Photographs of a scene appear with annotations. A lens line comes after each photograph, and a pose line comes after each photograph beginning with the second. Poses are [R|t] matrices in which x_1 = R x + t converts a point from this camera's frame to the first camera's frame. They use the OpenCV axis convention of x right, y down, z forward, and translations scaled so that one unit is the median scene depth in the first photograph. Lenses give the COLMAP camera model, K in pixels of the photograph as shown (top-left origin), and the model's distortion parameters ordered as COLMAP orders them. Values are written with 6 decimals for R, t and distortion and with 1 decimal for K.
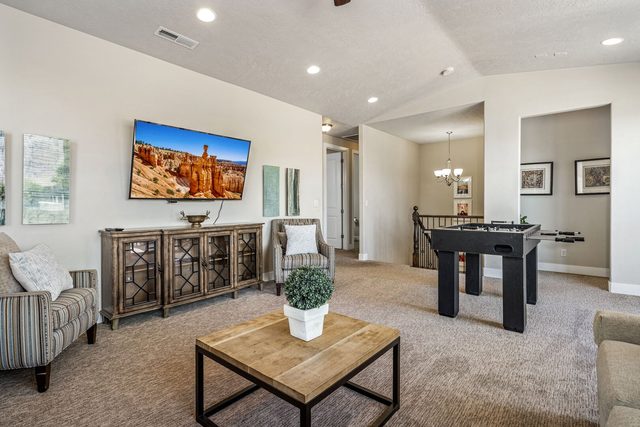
lens RADIAL K [[311.9, 0, 315.5], [0, 311.9, 209.3], [0, 0, 1]] dist [0.019450, -0.002405]
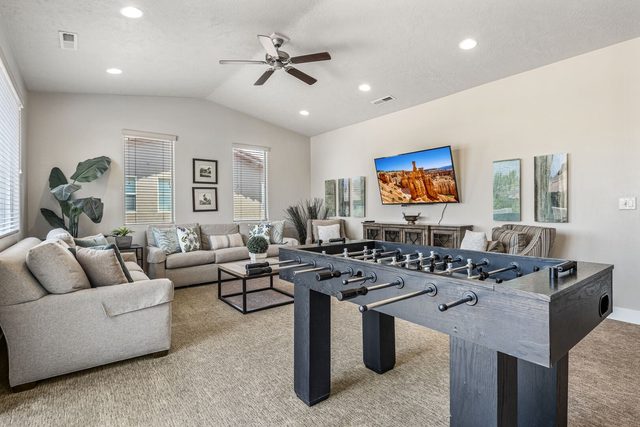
lens RADIAL K [[311.9, 0, 321.5], [0, 311.9, 210.5], [0, 0, 1]] dist [0.019450, -0.002405]
pose [[-0.222791, 0.024160, -0.974567, 0.993086], [0.012761, 0.999679, 0.021865, -0.035997], [0.974783, -0.007565, -0.223028, 0.921944]]
